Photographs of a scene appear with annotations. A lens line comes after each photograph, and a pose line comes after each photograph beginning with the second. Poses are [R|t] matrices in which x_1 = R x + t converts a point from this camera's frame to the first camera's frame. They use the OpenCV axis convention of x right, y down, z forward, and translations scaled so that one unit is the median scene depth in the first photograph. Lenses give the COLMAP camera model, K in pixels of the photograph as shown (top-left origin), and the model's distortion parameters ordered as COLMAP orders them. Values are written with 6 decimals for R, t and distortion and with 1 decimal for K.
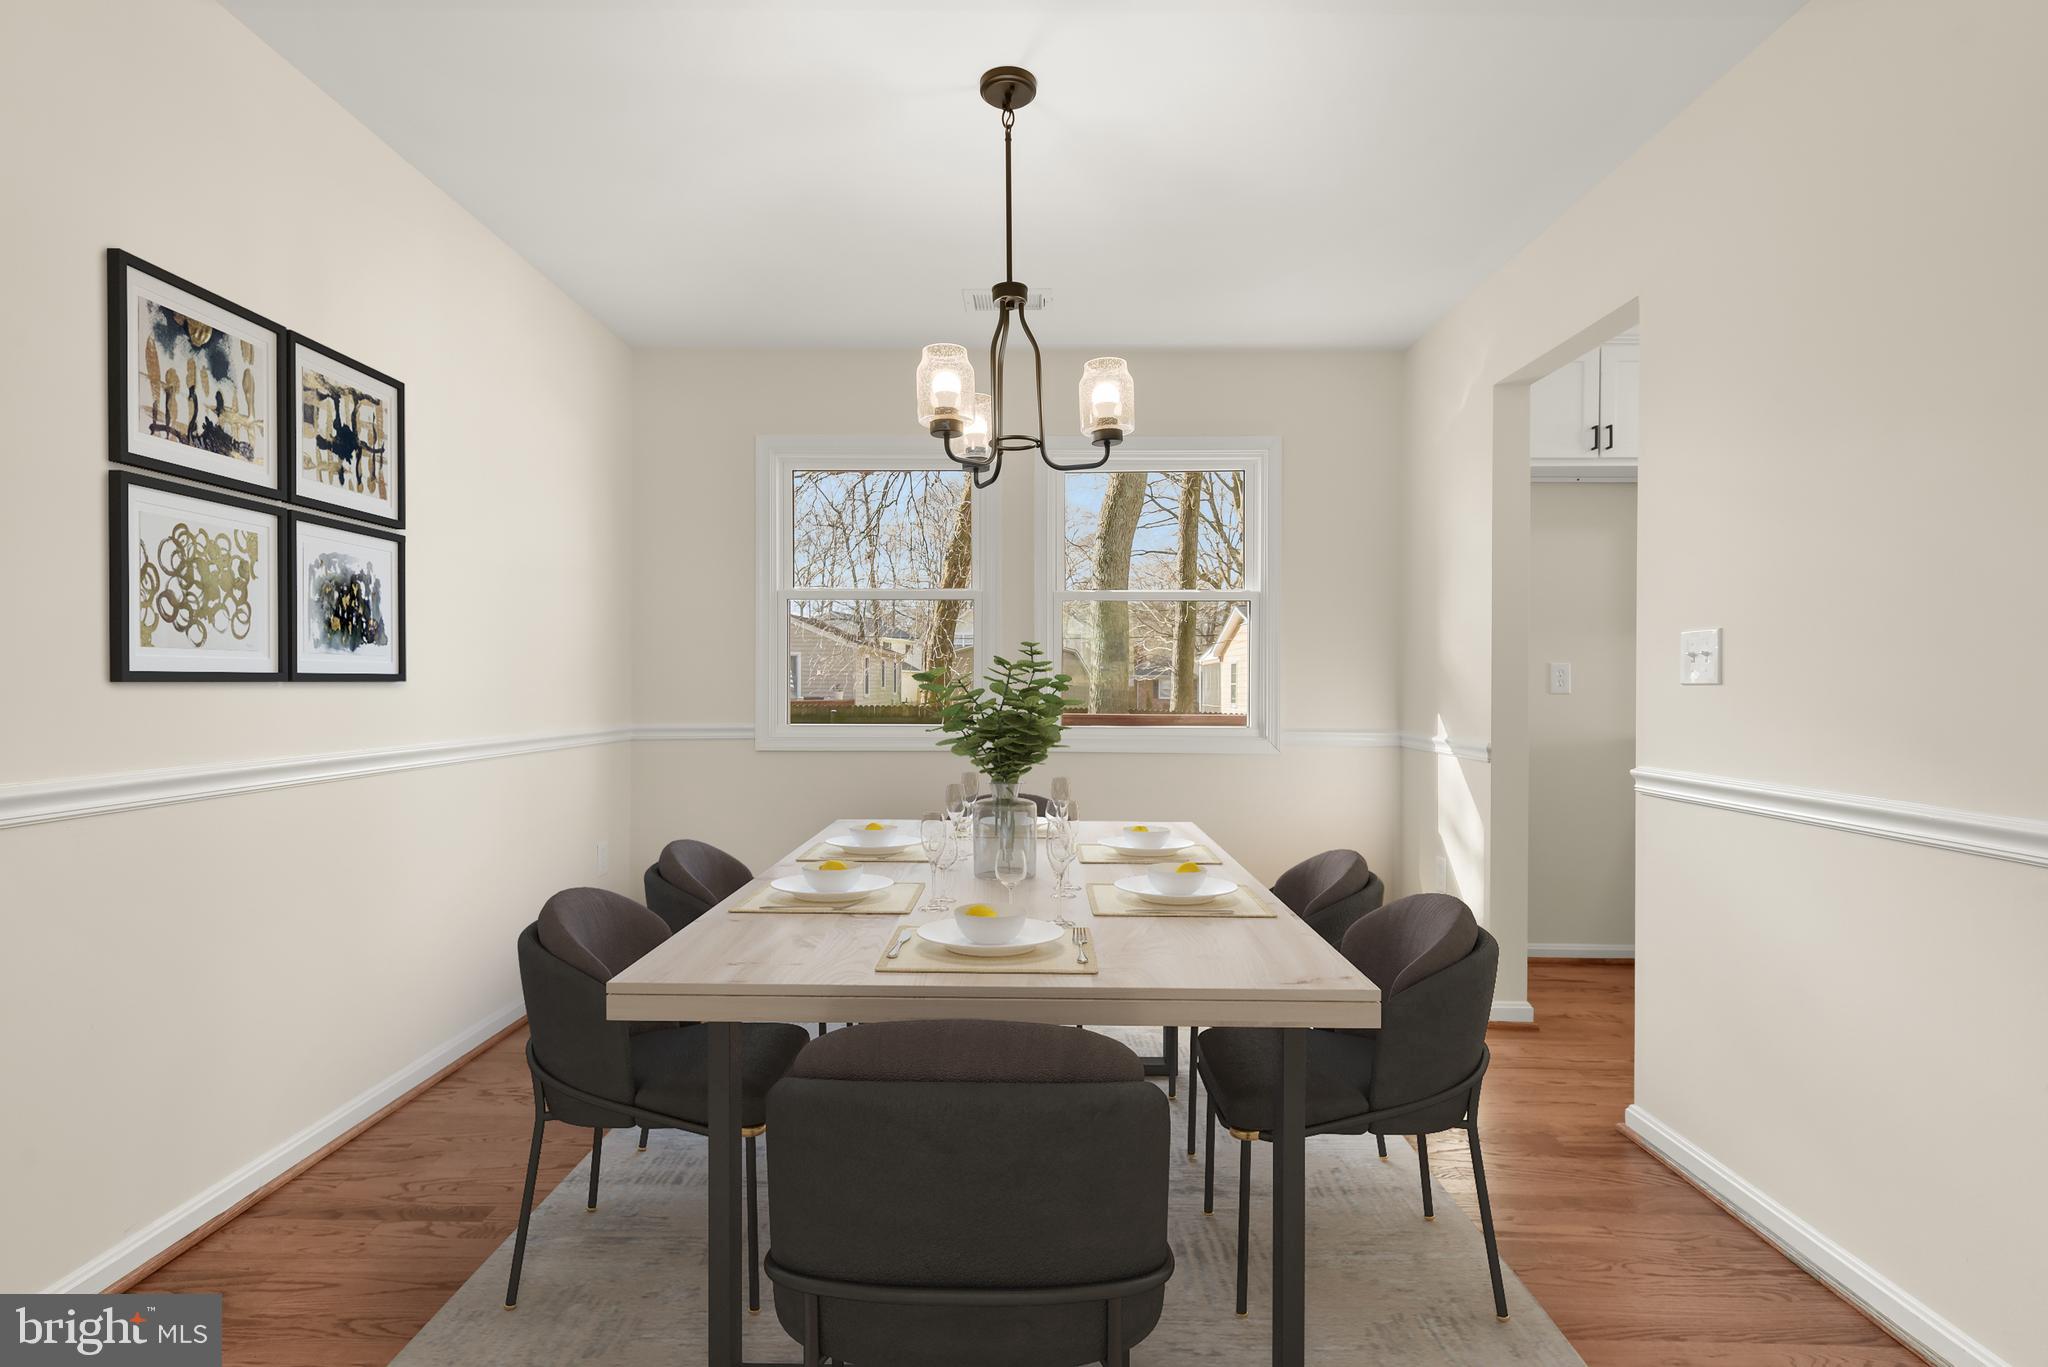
lens RADIAL K [[955.4, 0, 1016.7], [0, 955.4, 688.3], [0, 0, 1]] dist [-0.001106, -0.001038]
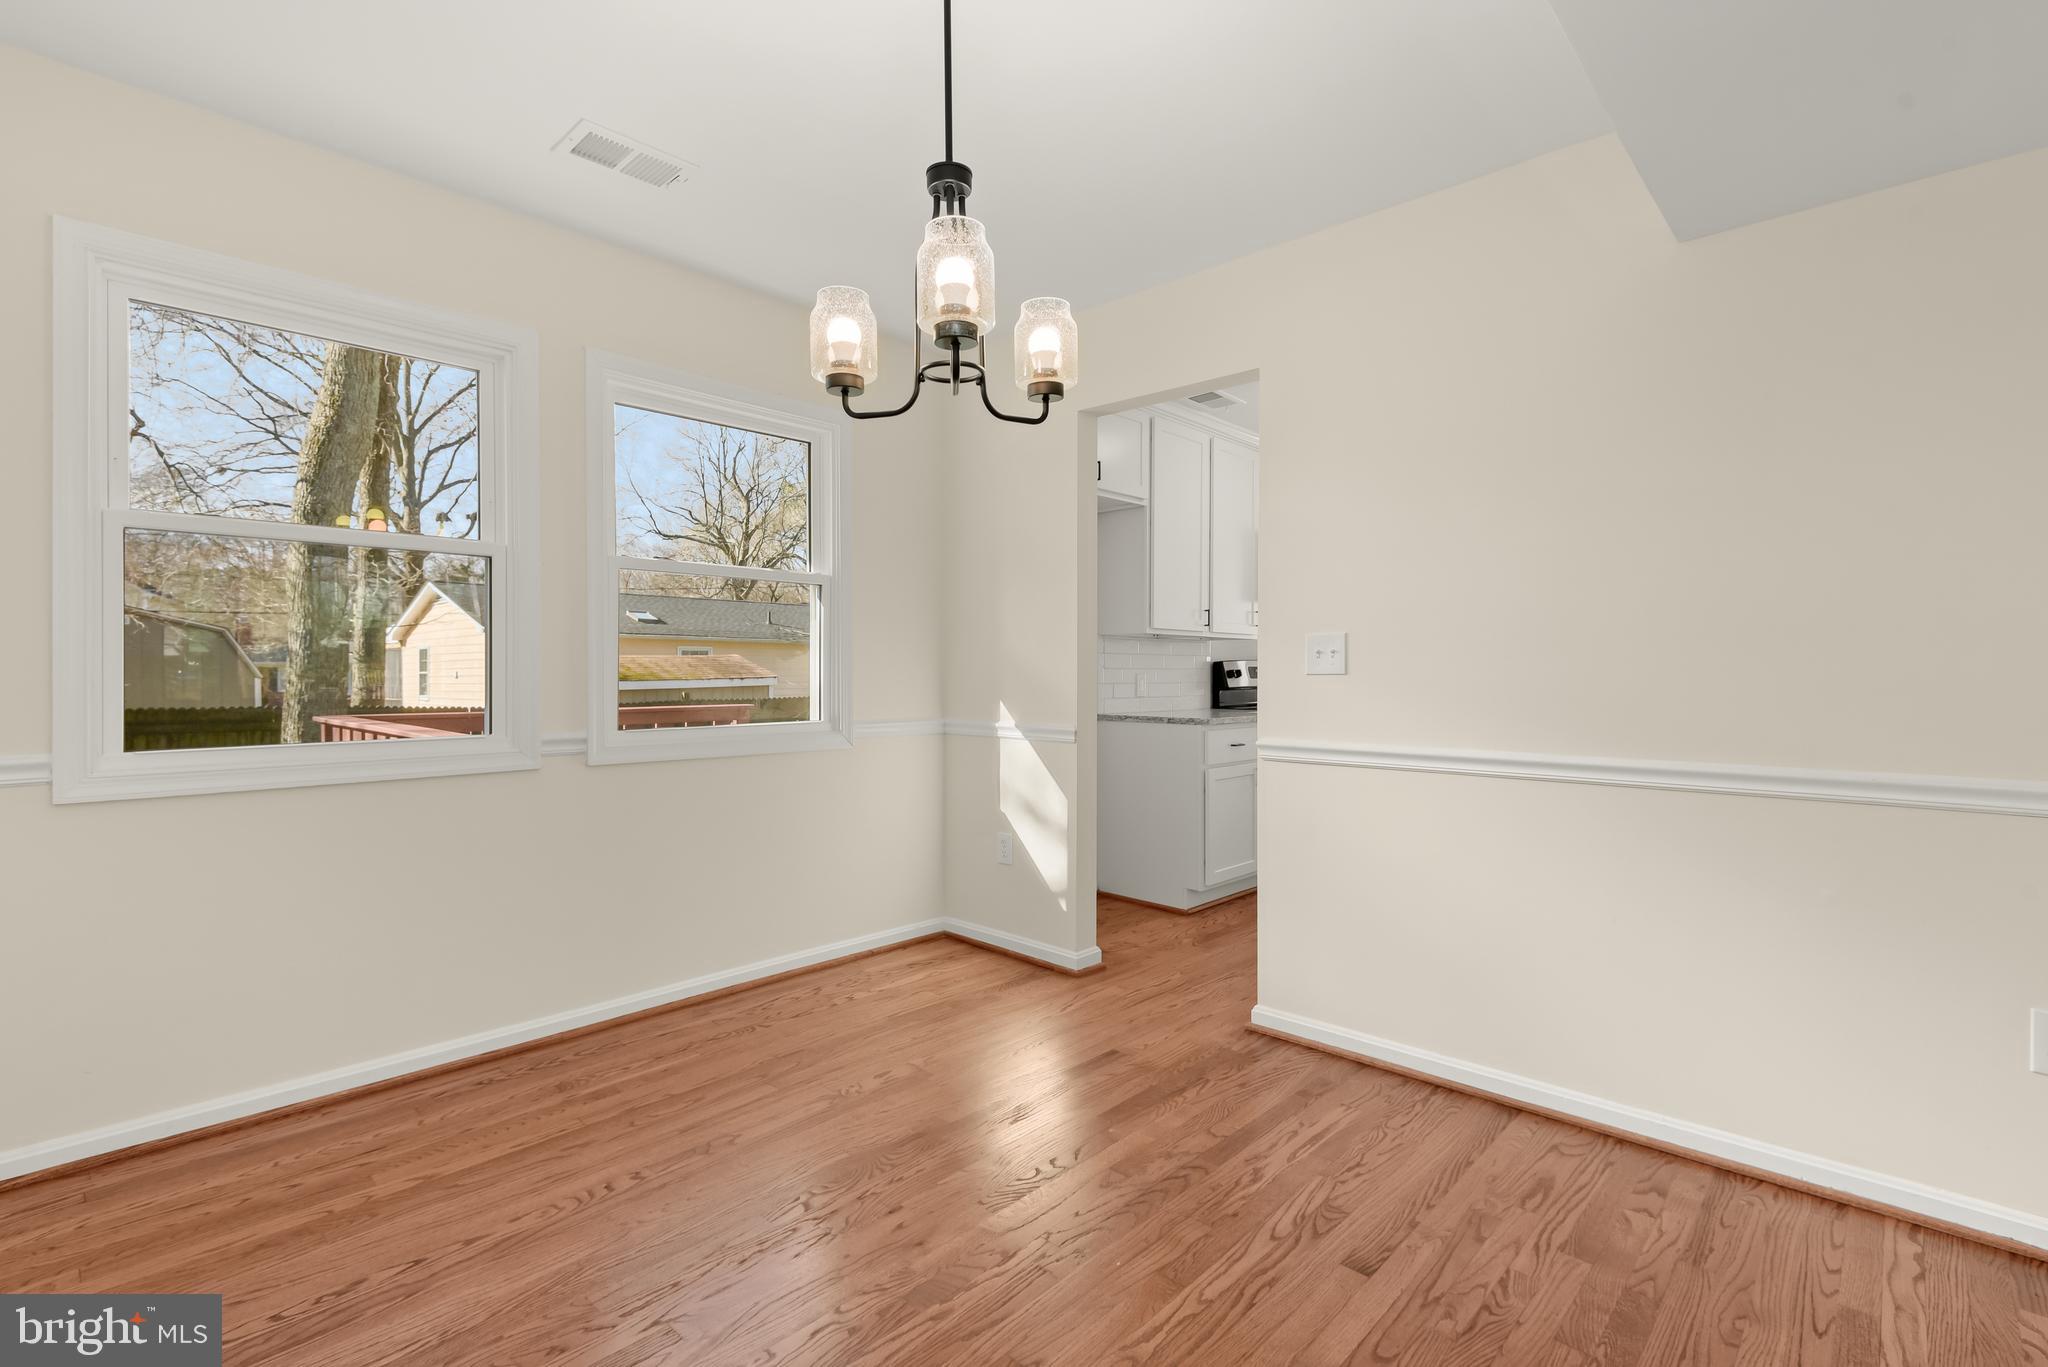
lens RADIAL K [[937.2, 0, 1024.0], [0, 937.2, 683.5], [0, 0, 1]] dist [0.029513, -0.011083]
pose [[0.672395, -0.013075, 0.740077, -0.429881], [0.007033, 0.999912, 0.011276, -0.006653], [-0.740159, -0.002377, 0.672428, 0.344547]]
